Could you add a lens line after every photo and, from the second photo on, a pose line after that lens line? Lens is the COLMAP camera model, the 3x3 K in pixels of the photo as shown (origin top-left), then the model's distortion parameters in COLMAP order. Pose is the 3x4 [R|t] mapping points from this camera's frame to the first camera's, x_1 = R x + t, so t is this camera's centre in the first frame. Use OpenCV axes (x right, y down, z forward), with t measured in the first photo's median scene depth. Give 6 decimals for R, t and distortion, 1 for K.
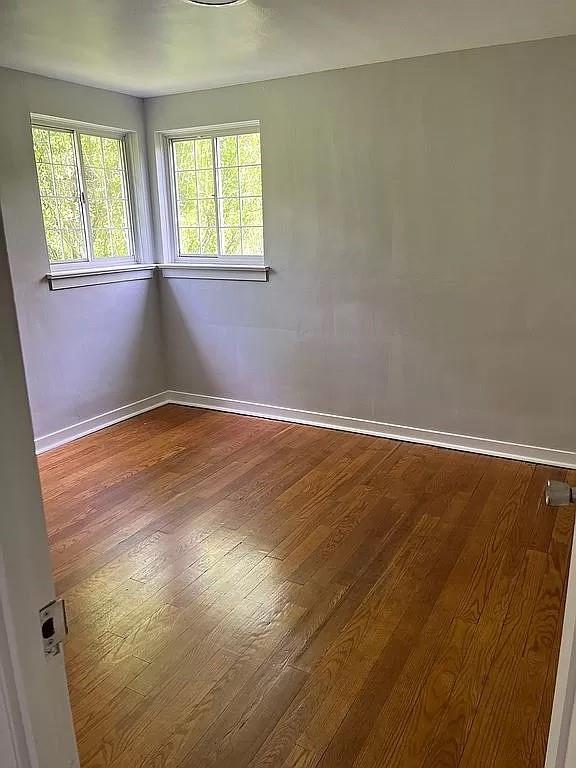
lens RADIAL K [[589.1, 0, 288.0], [0, 589.1, 384.0], [0, 0, 1]] dist [0.004523, -0.001669]
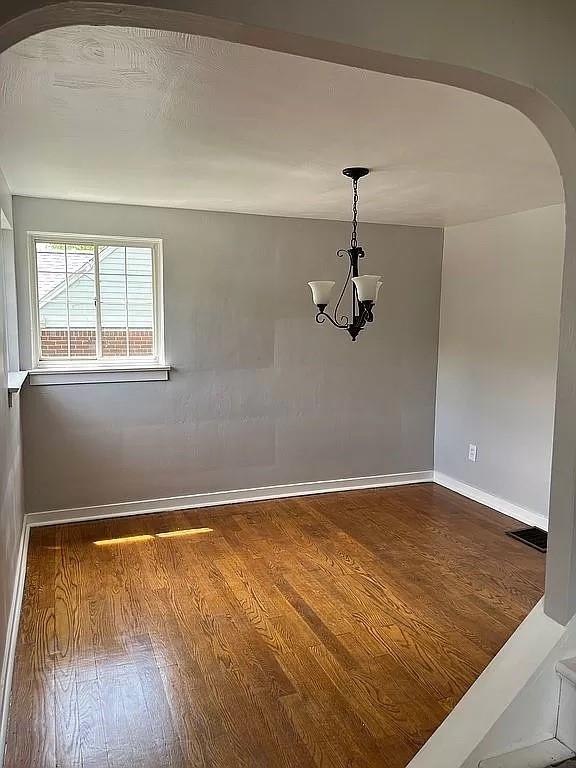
lens RADIAL K [[589.1, 0, 288.0], [0, 589.1, 384.0], [0, 0, 1]] dist [0.004523, -0.001669]
pose [[0.630812, -0.072342, 0.772556, -0.728136], [0.190678, 0.979566, -0.063966, -0.056037], [-0.752142, 0.187660, 0.631717, 0.152118]]
